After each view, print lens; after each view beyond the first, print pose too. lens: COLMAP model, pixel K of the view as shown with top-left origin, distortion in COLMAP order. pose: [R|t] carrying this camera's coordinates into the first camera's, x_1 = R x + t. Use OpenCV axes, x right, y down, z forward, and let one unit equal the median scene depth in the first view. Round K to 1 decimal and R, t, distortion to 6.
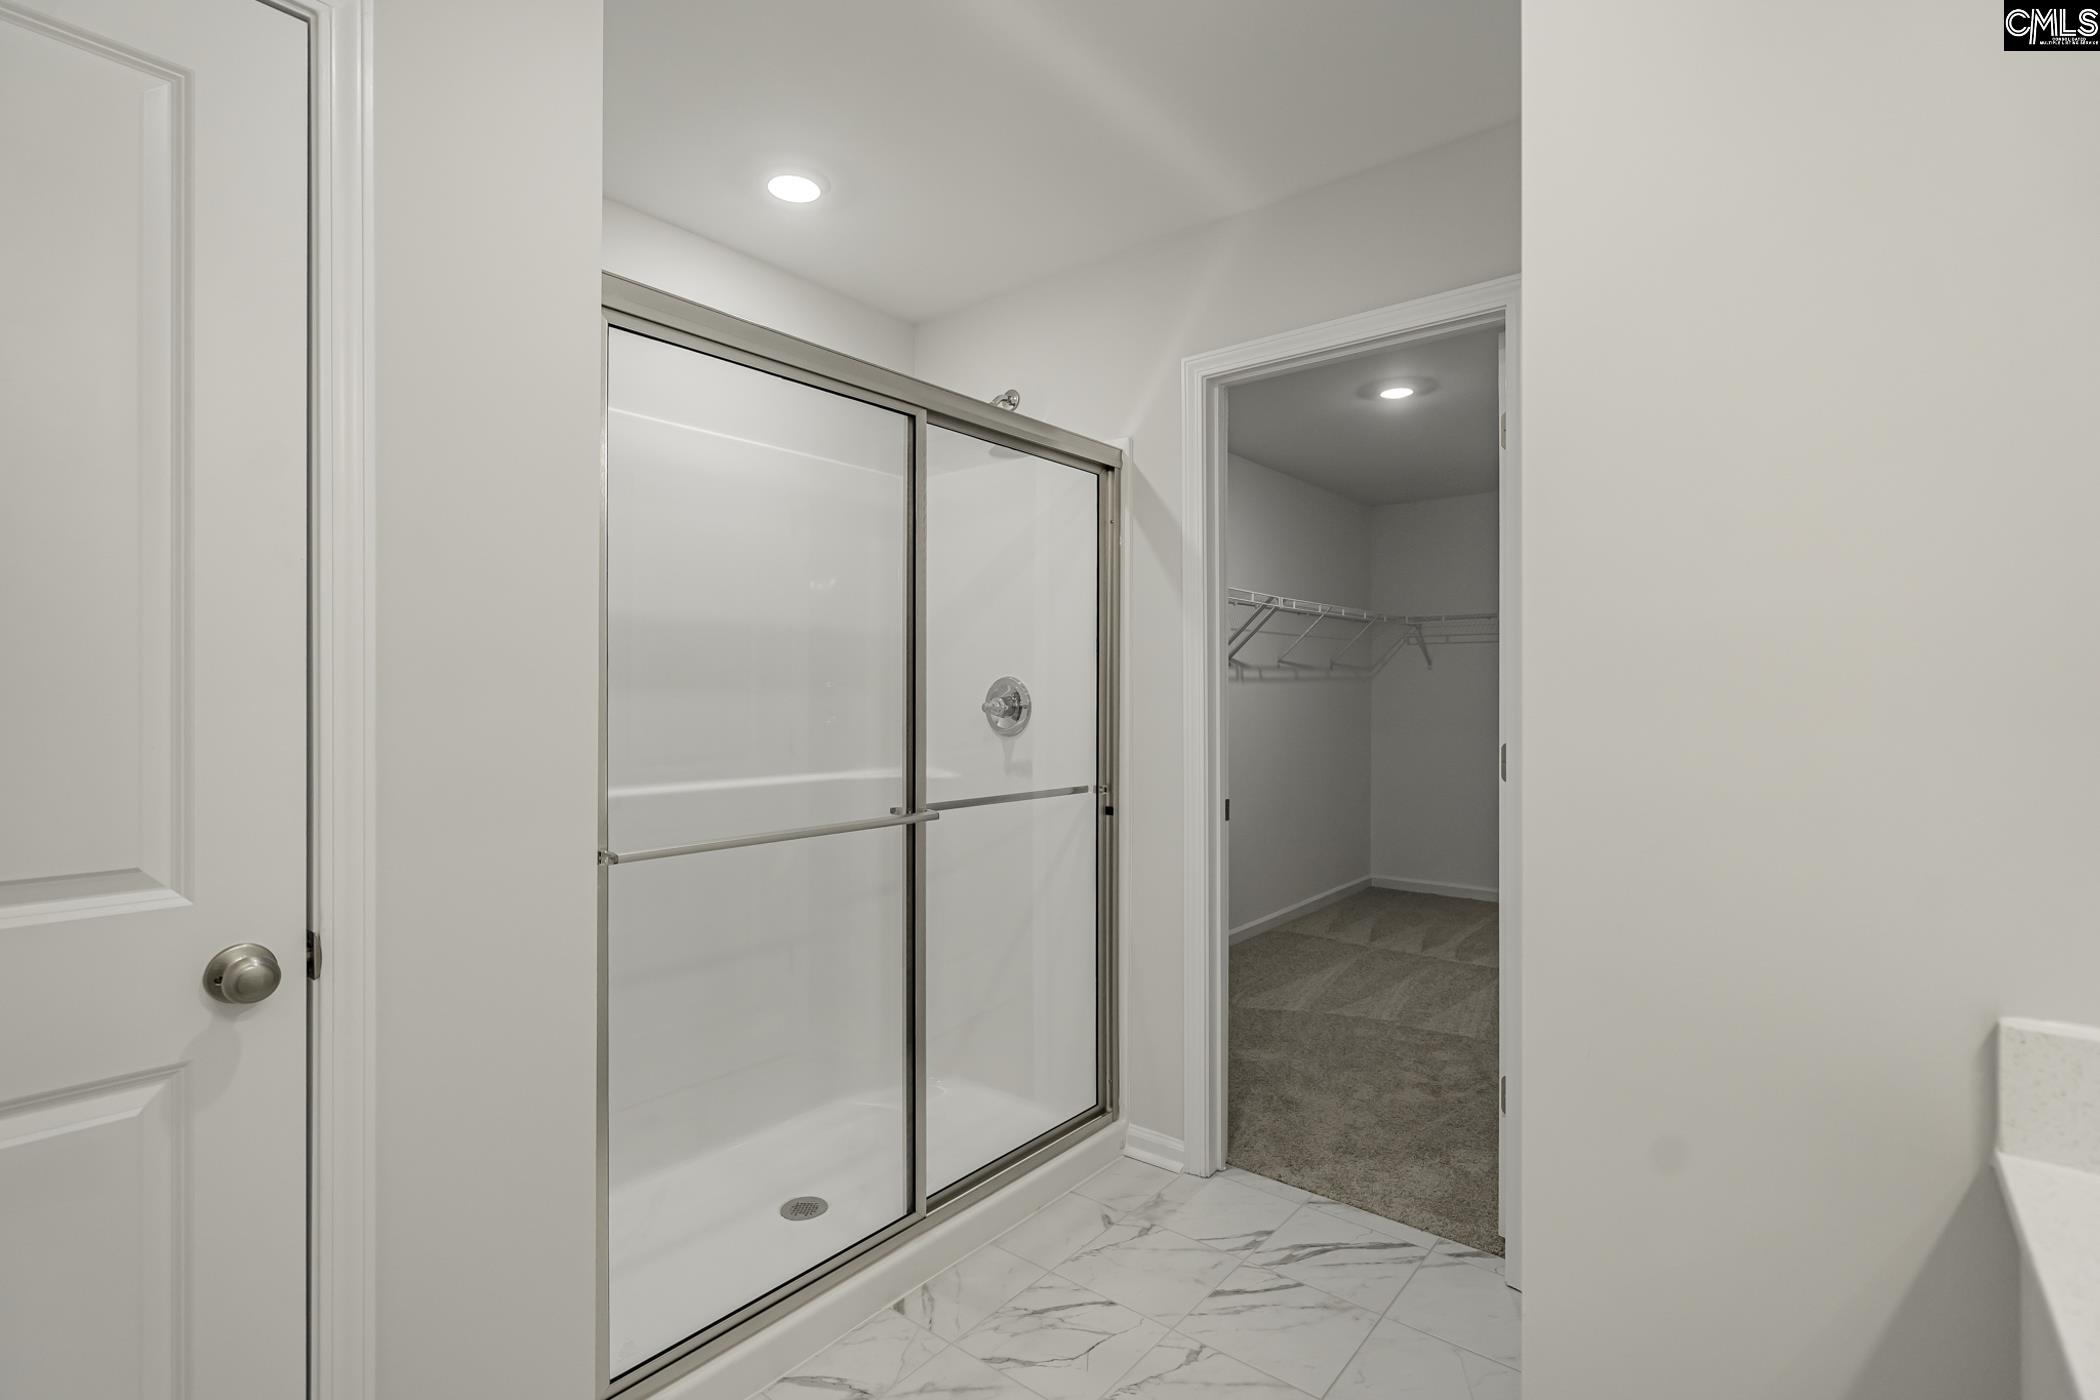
lens RADIAL K [[987.7, 0, 1045.1], [0, 987.7, 705.6], [0, 0, 1]] dist [0.002158, -0.001496]
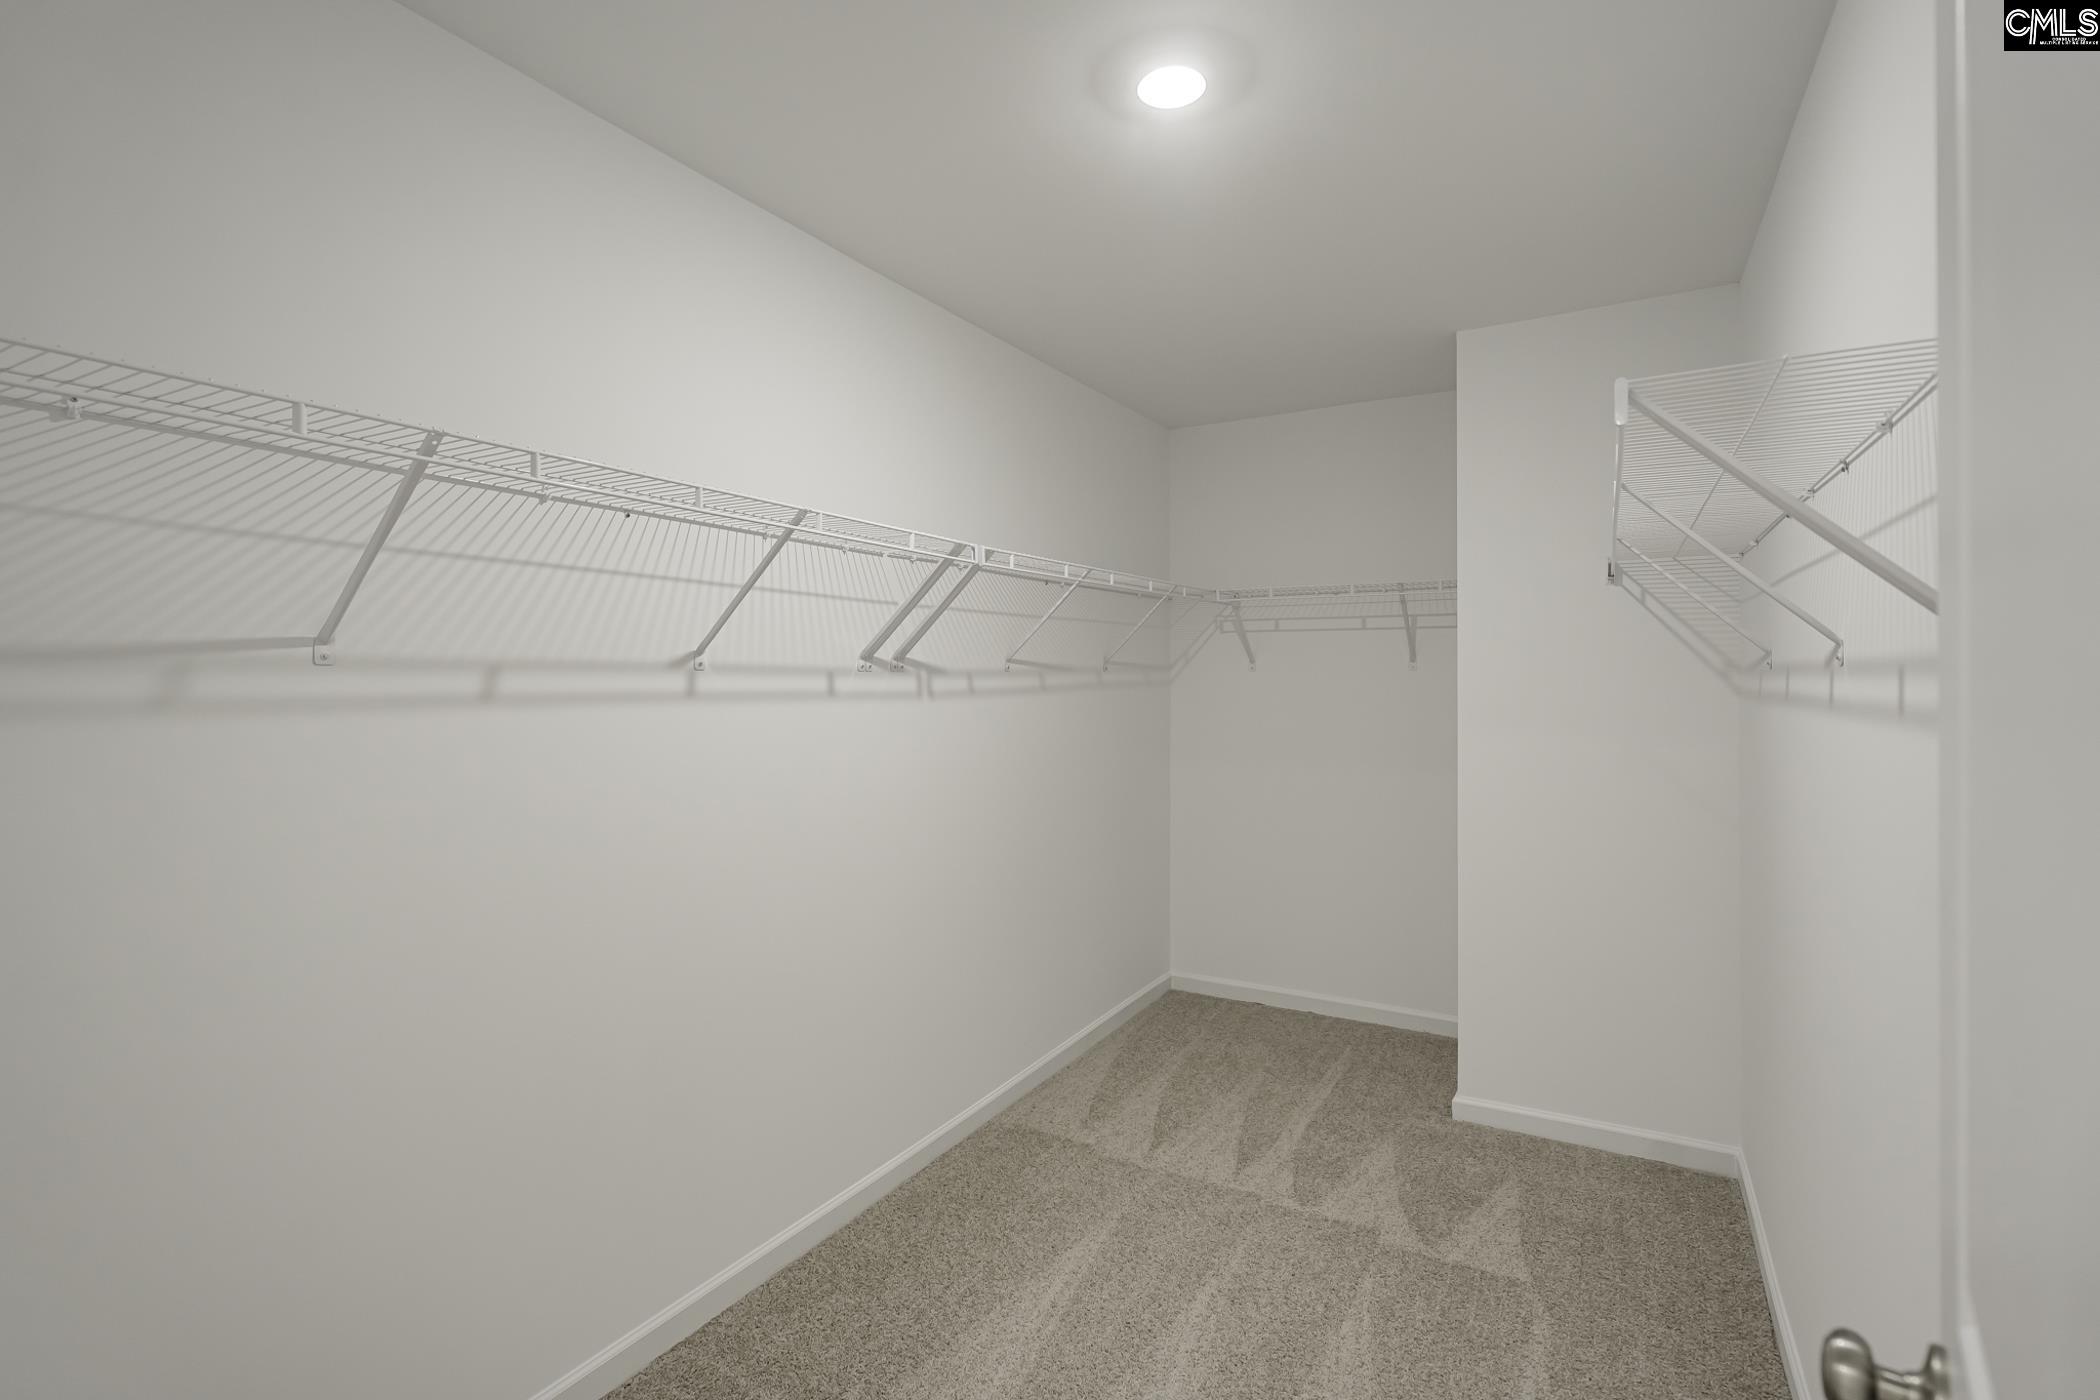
lens RADIAL K [[987.7, 0, 1053.5], [0, 987.7, 687.8], [0, 0, 1]] dist [0.002158, -0.001496]
pose [[0.986346, -0.002933, 0.164659, 0.165614], [0.002744, 0.999995, 0.001377, -0.029117], [-0.164662, -0.000907, 0.986350, 0.409549]]
